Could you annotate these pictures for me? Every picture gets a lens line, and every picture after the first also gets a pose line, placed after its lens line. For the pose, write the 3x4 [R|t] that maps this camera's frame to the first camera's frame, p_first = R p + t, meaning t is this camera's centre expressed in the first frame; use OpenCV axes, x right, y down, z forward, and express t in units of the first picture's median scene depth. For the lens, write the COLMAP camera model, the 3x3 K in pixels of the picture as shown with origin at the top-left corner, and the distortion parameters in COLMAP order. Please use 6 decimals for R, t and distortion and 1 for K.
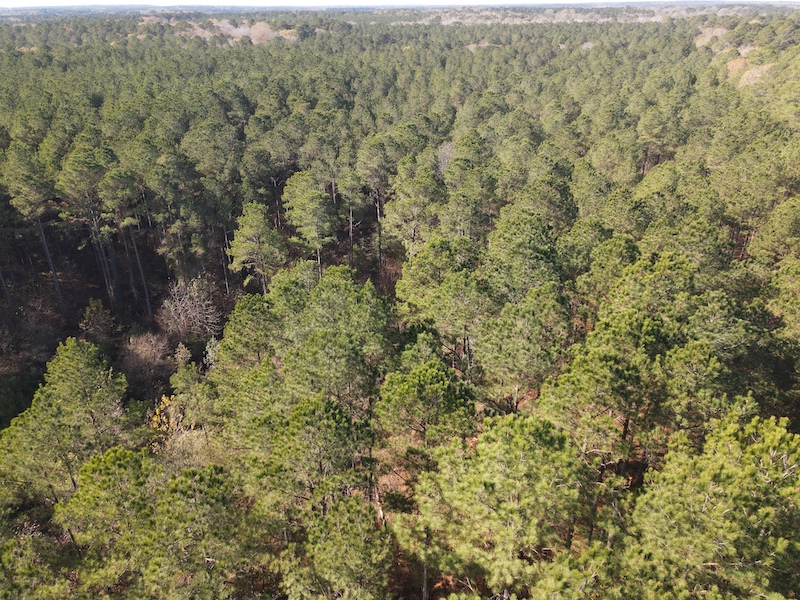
lens RADIAL K [[579.3, 0, 398.6], [0, 579.3, 298.7], [0, 0, 1]] dist [0.019587, -0.002143]
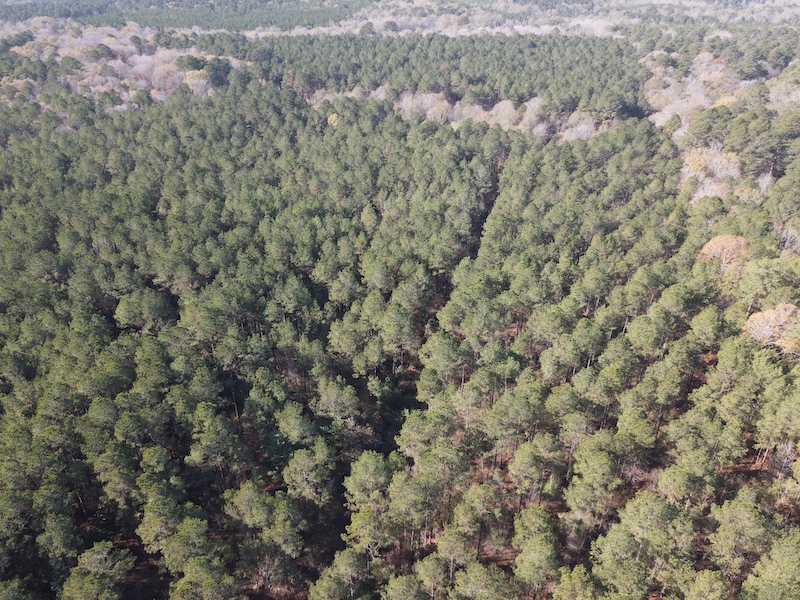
lens RADIAL K [[579.3, 0, 398.6], [0, 579.3, 298.7], [0, 0, 1]] dist [0.019587, -0.002143]
pose [[0.994821, -0.049179, 0.088952, 0.052004], [0.043895, 0.997208, 0.060414, -0.528455], [-0.091674, -0.056197, 0.994202, 0.294459]]
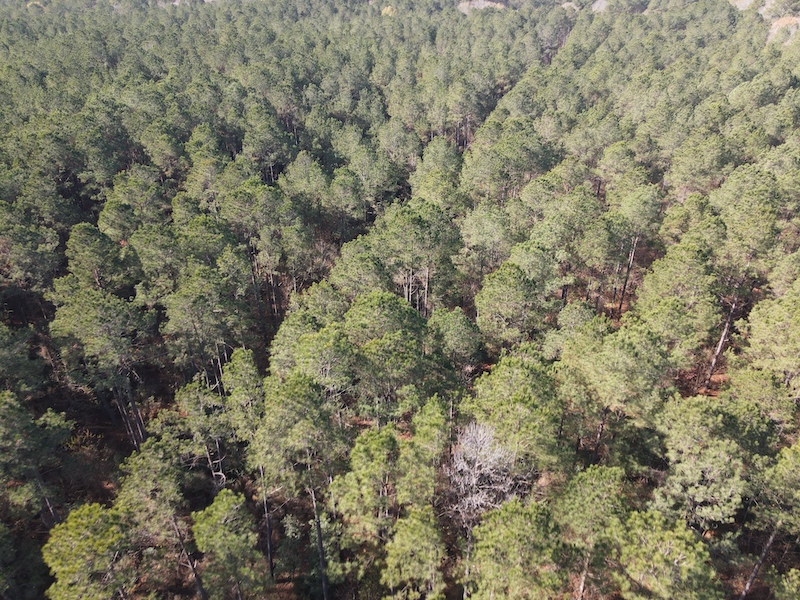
lens RADIAL K [[579.3, 0, 398.6], [0, 579.3, 298.7], [0, 0, 1]] dist [0.019587, -0.002143]
pose [[0.999635, -0.013428, 0.023462, 0.012802], [0.011575, 0.996934, 0.077389, -0.206674], [-0.024429, -0.077089, 0.996725, 0.344867]]
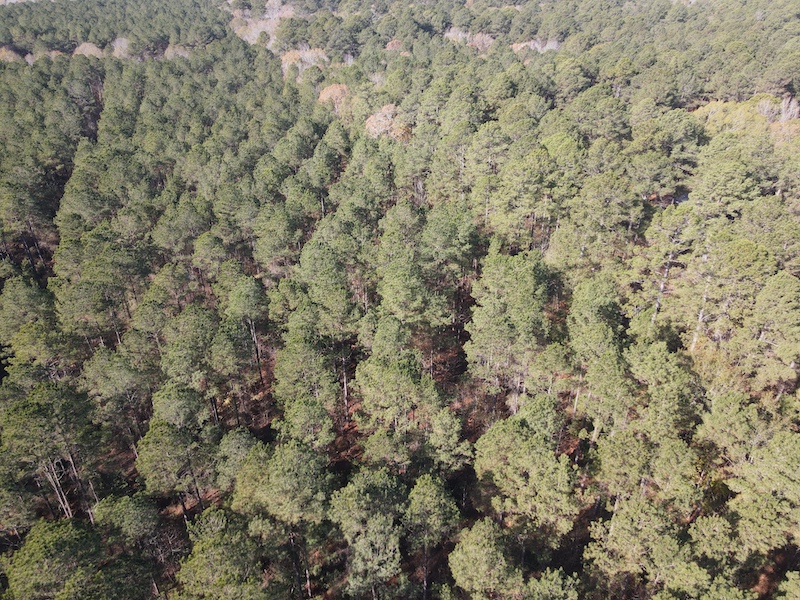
lens RADIAL K [[579.3, 0, 398.6], [0, 579.3, 298.7], [0, 0, 1]] dist [0.019587, -0.002143]
pose [[0.738562, -0.340100, 0.582116, 0.013774], [0.303357, 0.938733, 0.163567, -0.286098], [-0.602081, 0.055785, 0.796484, 0.306990]]
